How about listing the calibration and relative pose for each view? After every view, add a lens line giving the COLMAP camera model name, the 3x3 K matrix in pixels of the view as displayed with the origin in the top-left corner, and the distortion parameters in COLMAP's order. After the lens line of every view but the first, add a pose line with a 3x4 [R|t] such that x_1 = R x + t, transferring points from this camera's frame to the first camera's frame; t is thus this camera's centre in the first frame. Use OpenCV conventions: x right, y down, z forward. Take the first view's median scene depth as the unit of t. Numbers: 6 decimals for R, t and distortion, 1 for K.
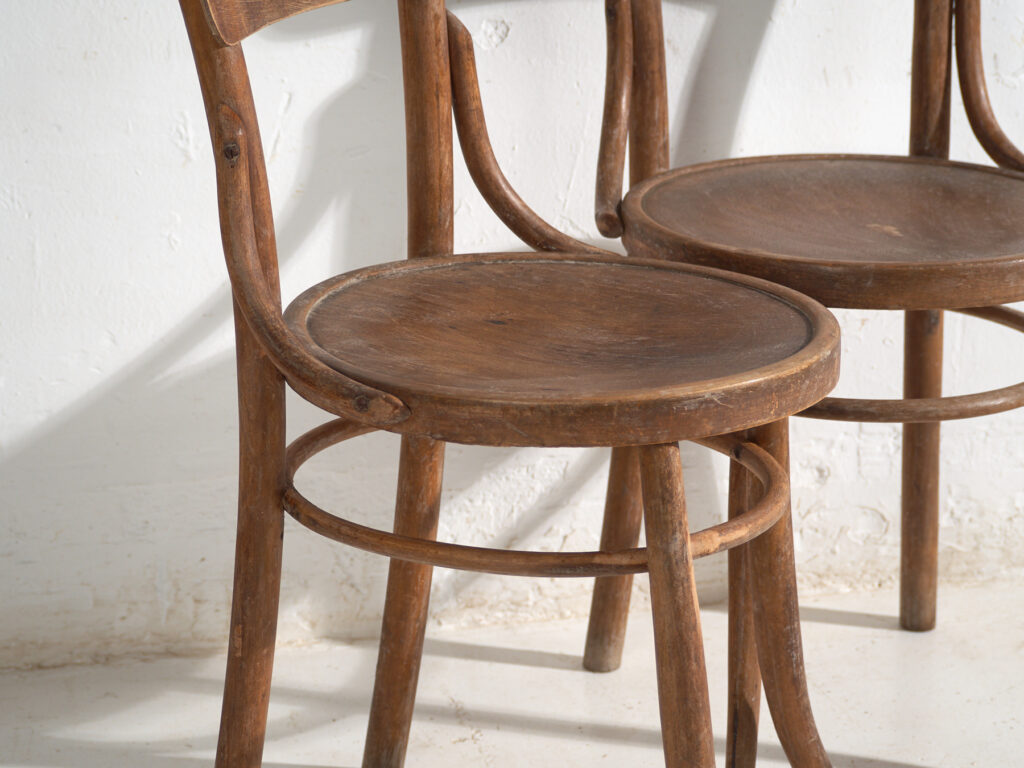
lens RADIAL K [[2608.6, 0, 512.0], [0, 2608.6, 384.0], [0, 0, 1]] dist [0.047639, -0.113450]
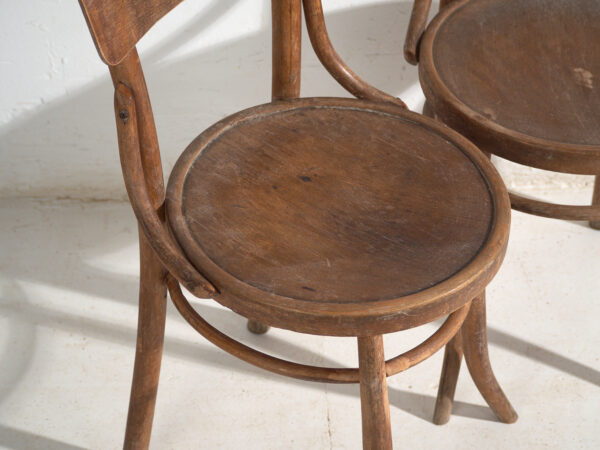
lens RADIAL K [[1365.3, 0, 317.3], [0, 1365.3, 214.4], [0, 0, 1]] dist [0.031723, 0.185140]
pose [[0.985947, 0.123841, -0.112124, 0.094077], [-0.072618, 0.922149, 0.379957, -0.309261], [0.150450, -0.366475, 0.918184, 0.202975]]
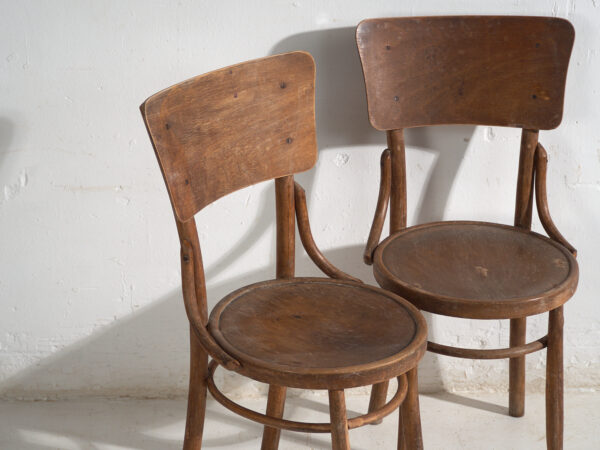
lens RADIAL K [[1391.3, 0, 300.0], [0, 1391.3, 225.0], [0, 0, 1]] dist [0.023186, 0.040706]
pose [[0.983620, 0.078577, -0.162228, 0.197807], [-0.065091, 0.994093, 0.086841, -0.217658], [0.168094, -0.074858, 0.982925, -0.302177]]
